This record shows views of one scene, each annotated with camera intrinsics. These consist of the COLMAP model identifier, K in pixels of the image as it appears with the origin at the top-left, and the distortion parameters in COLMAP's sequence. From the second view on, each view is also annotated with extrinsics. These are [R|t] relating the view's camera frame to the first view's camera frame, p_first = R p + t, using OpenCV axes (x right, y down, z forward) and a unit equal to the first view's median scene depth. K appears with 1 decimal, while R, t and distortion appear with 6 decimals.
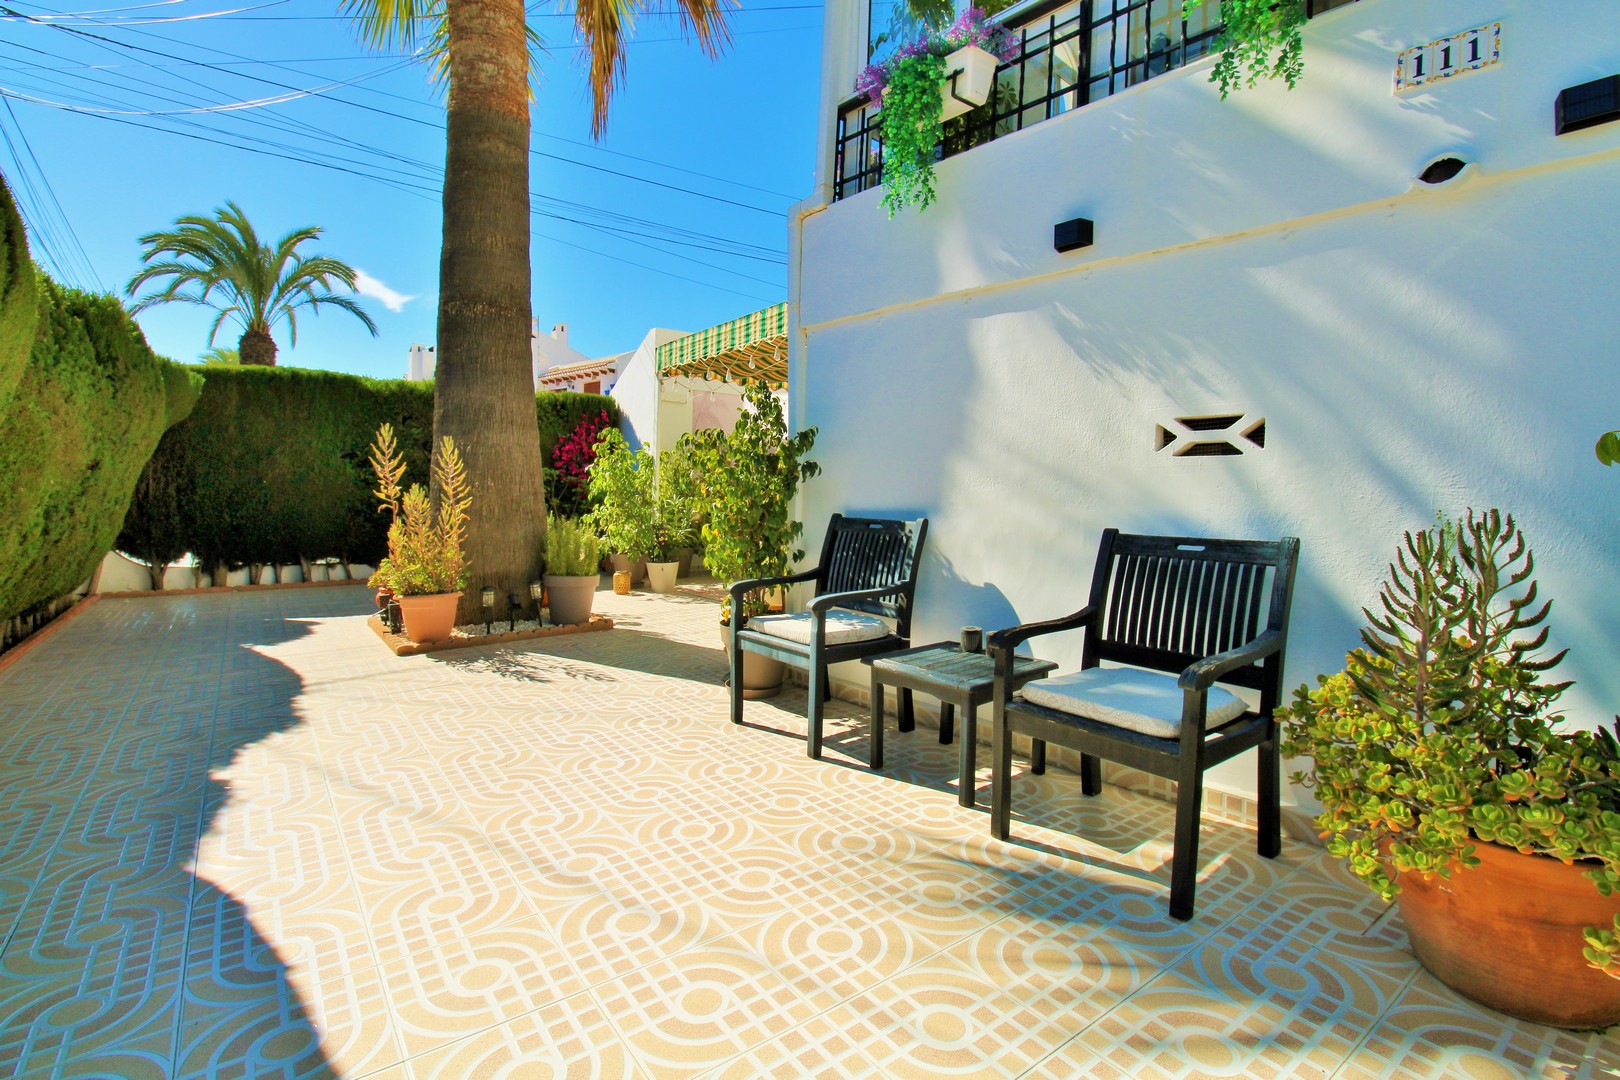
lens RADIAL K [[760.4, 0, 814.7], [0, 760.4, 534.4], [0, 0, 1]] dist [-0.004438, -0.009704]
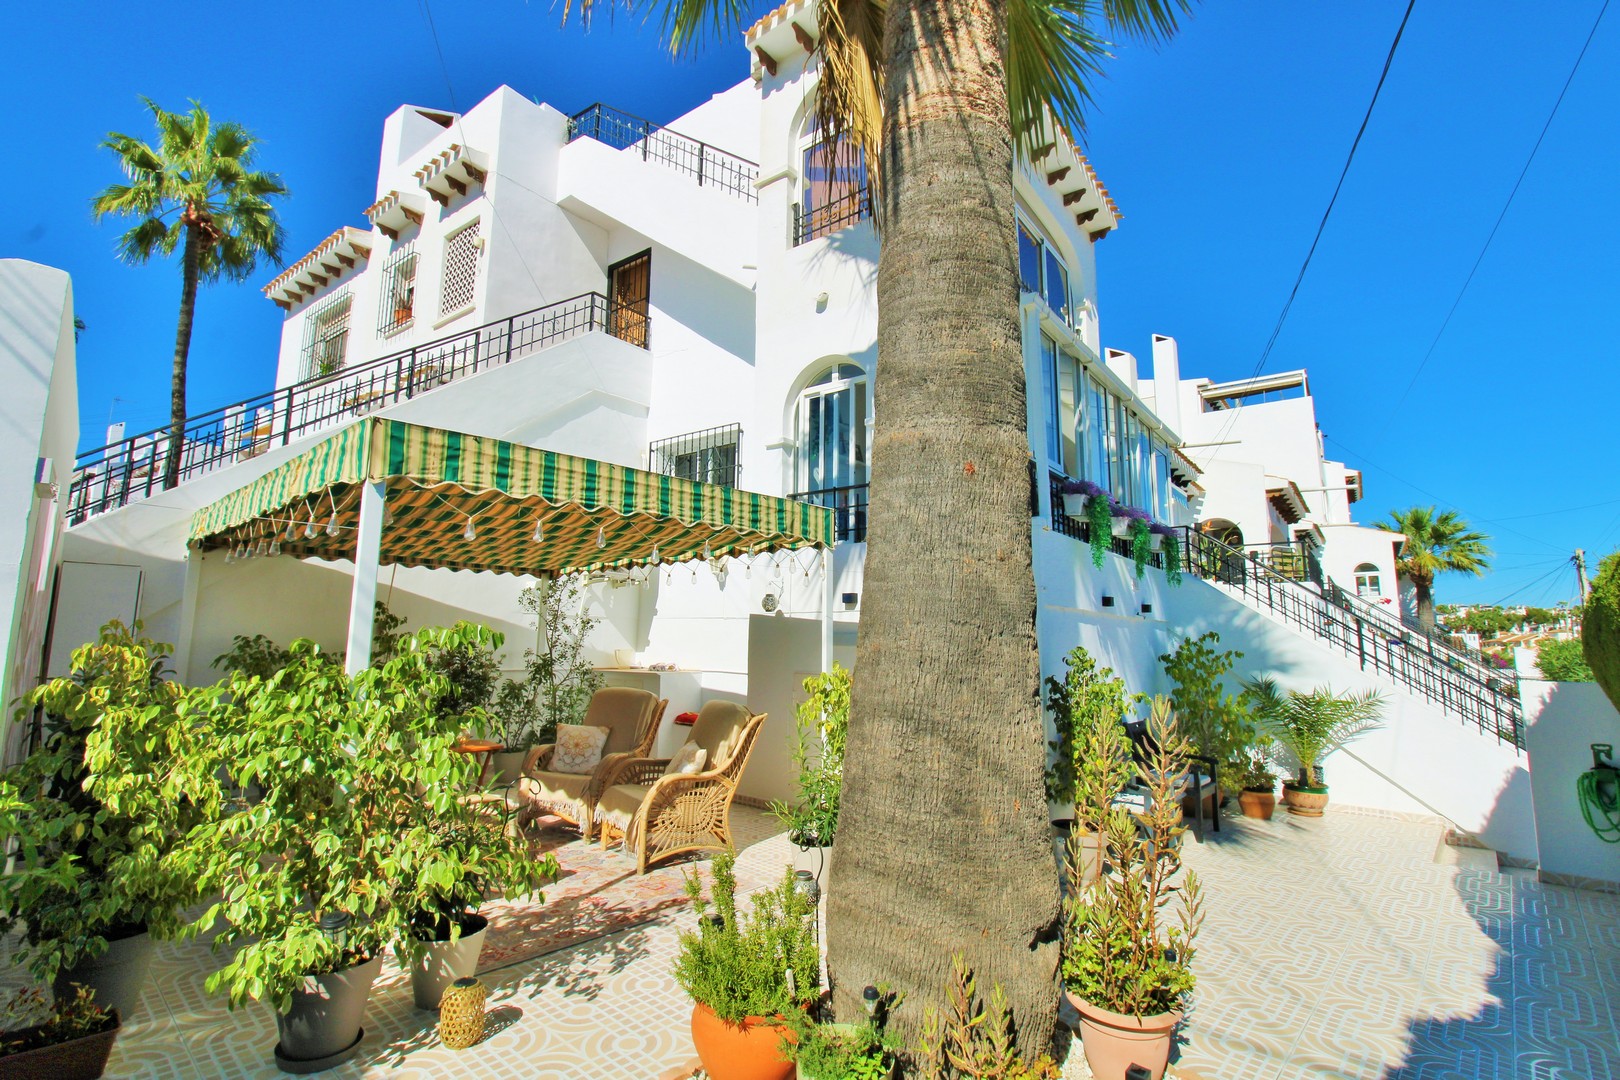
lens RADIAL K [[760.4, 0, 826.1], [0, 760.4, 526.7], [0, 0, 1]] dist [-0.004438, -0.009704]
pose [[-0.200632, 0.125166, 0.971638, -1.117407], [0.026915, 0.992134, -0.122249, -0.213485], [-0.979297, 0.001624, -0.202423, 1.419928]]
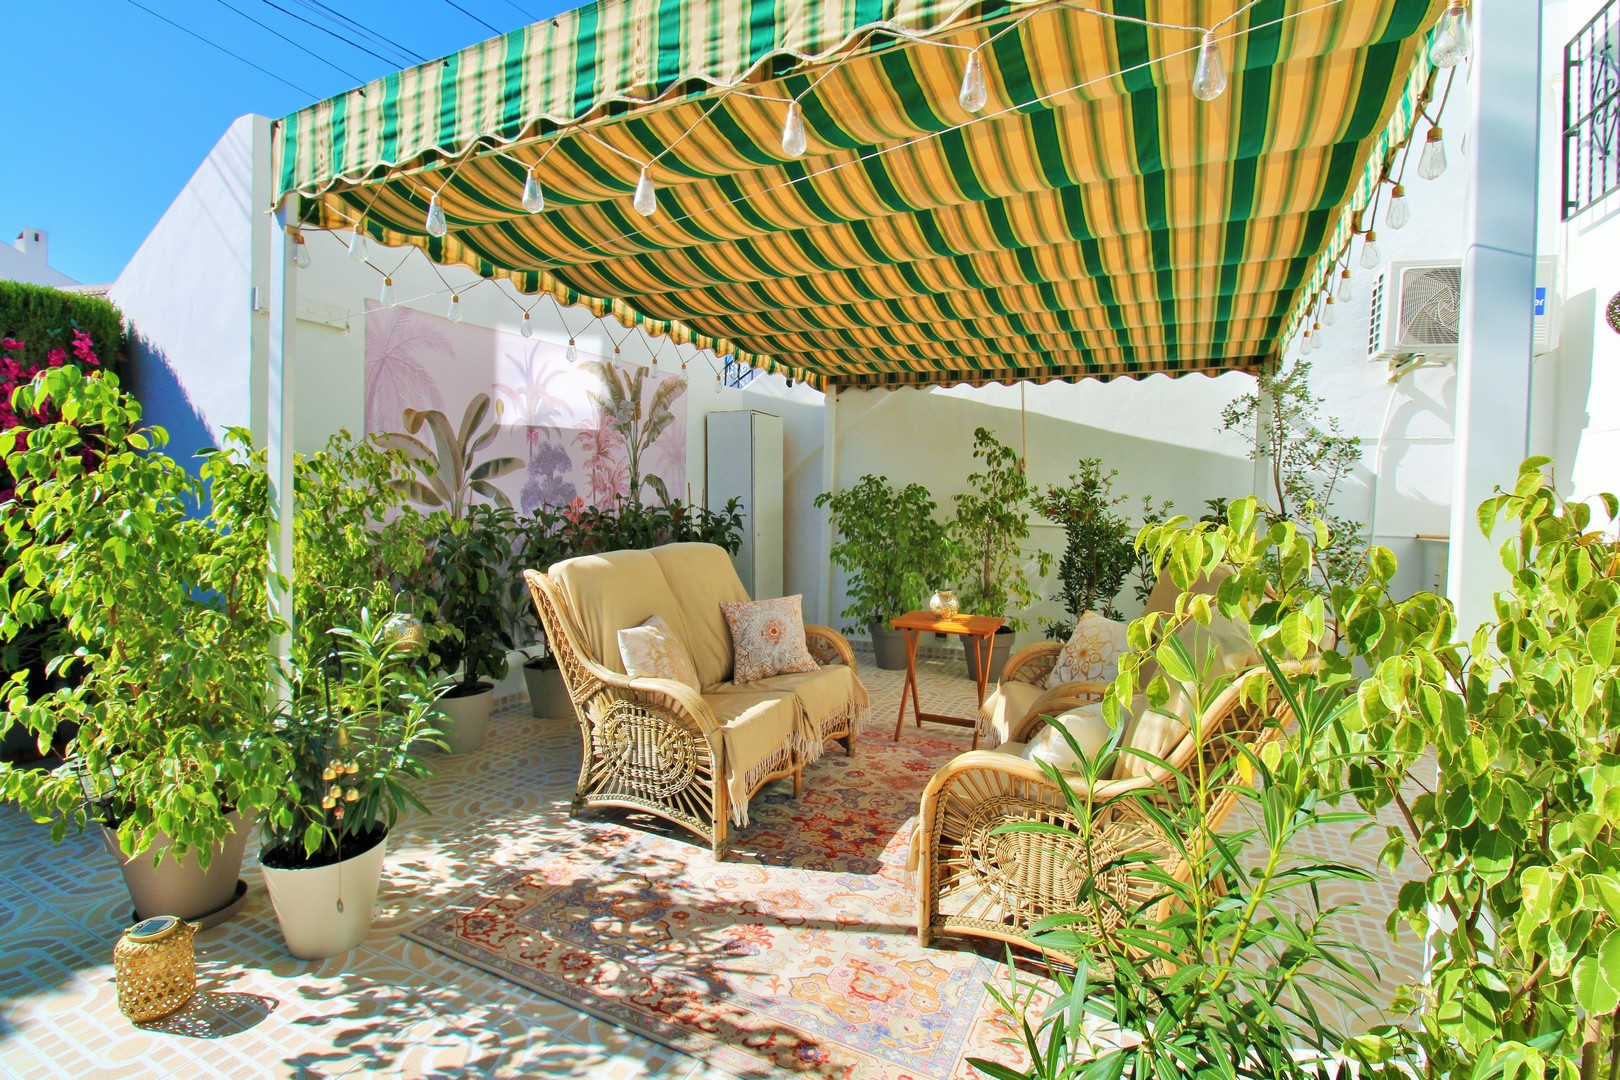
lens RADIAL K [[760.4, 0, 813.1], [0, 760.4, 535.3], [0, 0, 1]] dist [-0.004438, -0.009704]
pose [[0.893979, -0.020519, 0.447640, -0.259294], [0.014634, 0.999755, 0.016602, -0.136827], [-0.447871, -0.008291, 0.894060, 1.067547]]
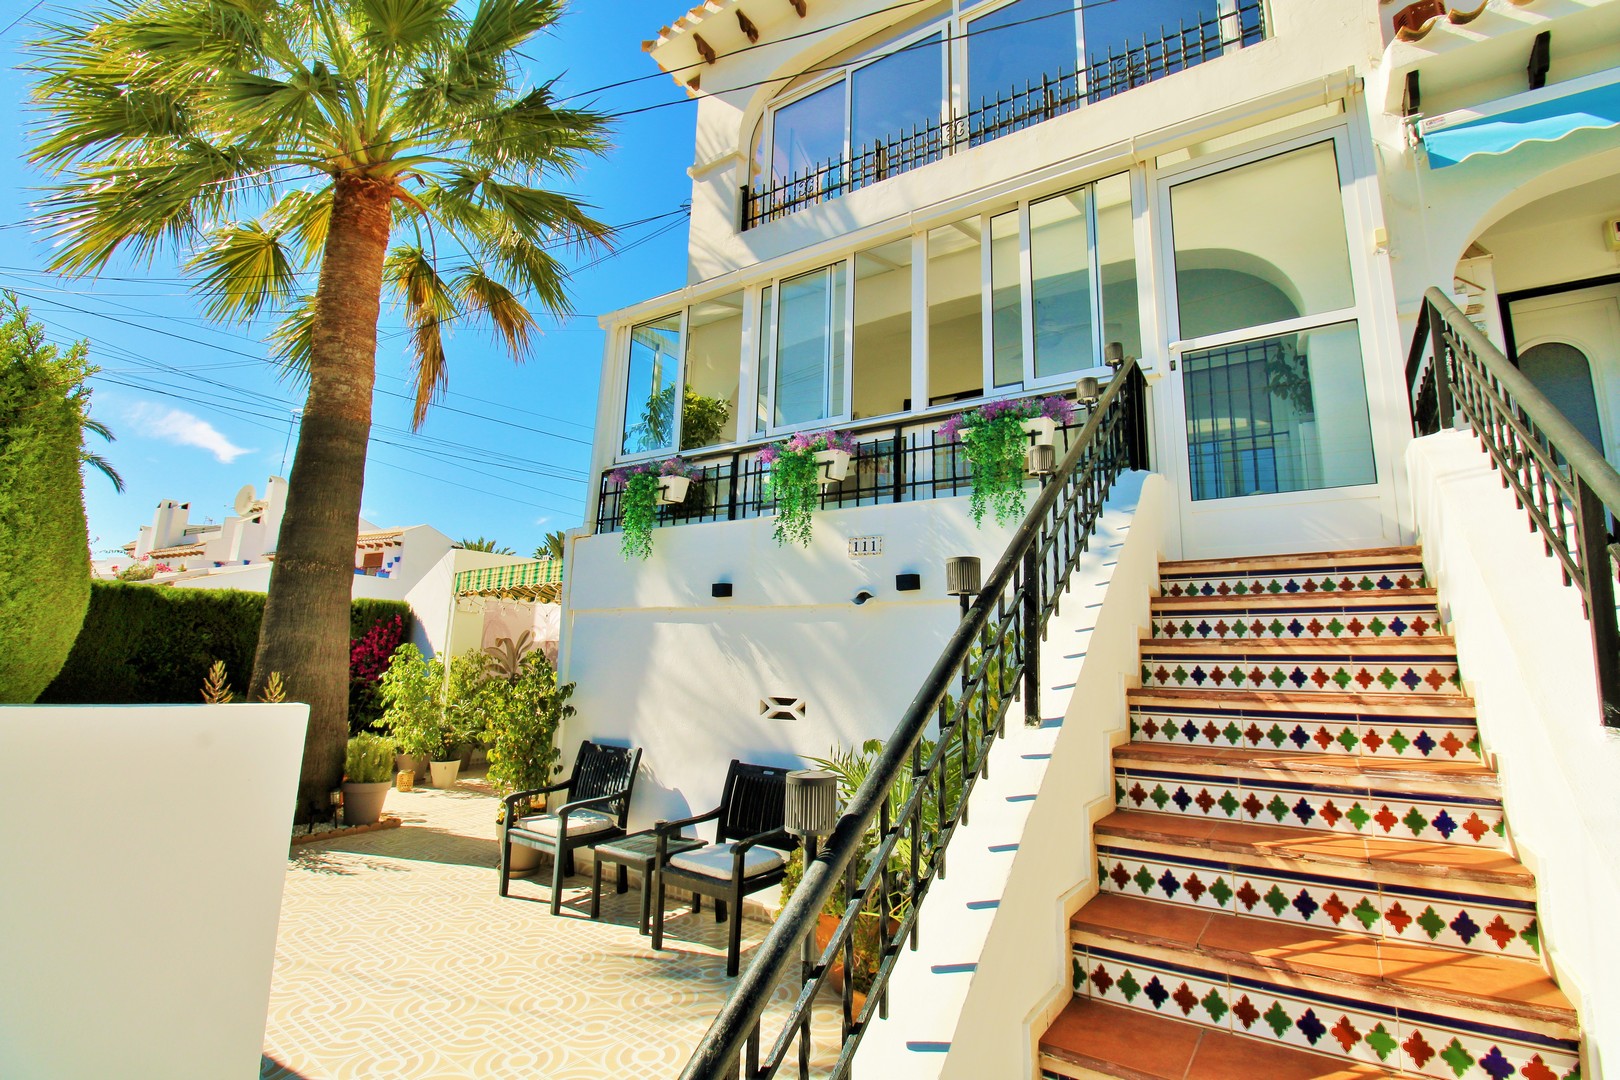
lens RADIAL K [[760.4, 0, 815.3], [0, 760.4, 530.9], [0, 0, 1]] dist [-0.004438, -0.009704]
pose [[0.966478, 0.045490, 0.252688, 0.054323], [0.009913, 0.976834, -0.213768, -0.084257], [-0.256559, 0.209107, 0.943638, -0.476199]]
